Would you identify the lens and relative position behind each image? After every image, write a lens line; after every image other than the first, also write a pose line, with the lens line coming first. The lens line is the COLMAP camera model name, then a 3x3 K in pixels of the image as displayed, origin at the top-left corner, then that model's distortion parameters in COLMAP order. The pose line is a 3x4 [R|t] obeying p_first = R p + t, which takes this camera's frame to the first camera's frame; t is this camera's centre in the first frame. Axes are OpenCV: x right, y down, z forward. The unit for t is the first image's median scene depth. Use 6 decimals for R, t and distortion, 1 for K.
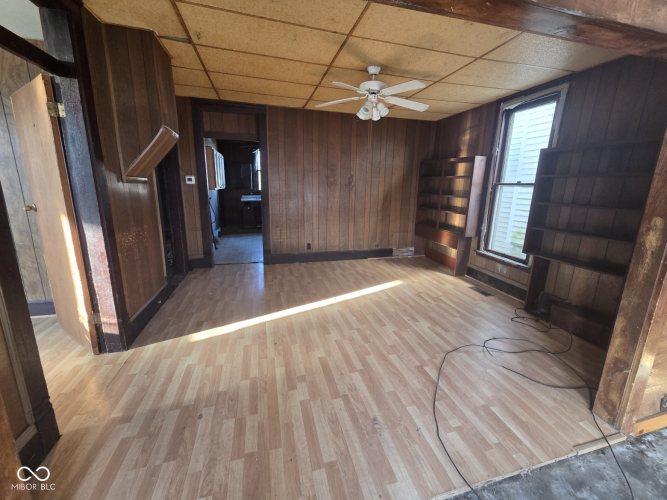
lens RADIAL K [[274.8, 0, 334.8], [0, 274.8, 247.4], [0, 0, 1]] dist [0.000702, 0.000258]
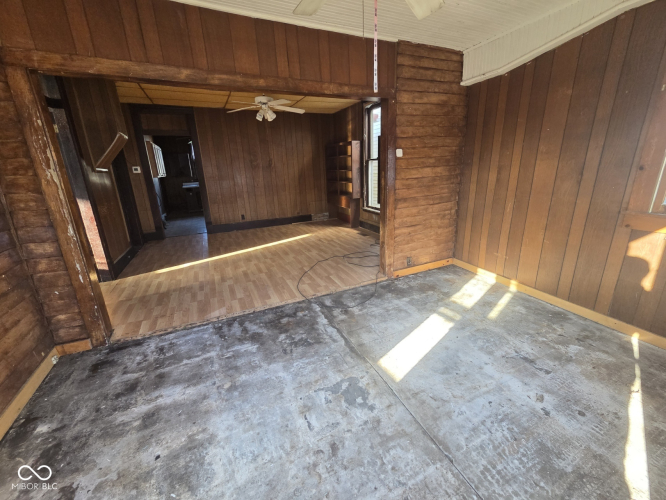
lens RADIAL K [[274.4, 0, 334.1], [0, 274.4, 247.5], [0, 0, 1]] dist [0.000702, 0.000258]
pose [[0.983689, -0.102110, 0.148085, 0.152832], [0.093498, 0.993559, 0.064014, 0.120997], [-0.153668, -0.049124, 0.986901, -0.428597]]
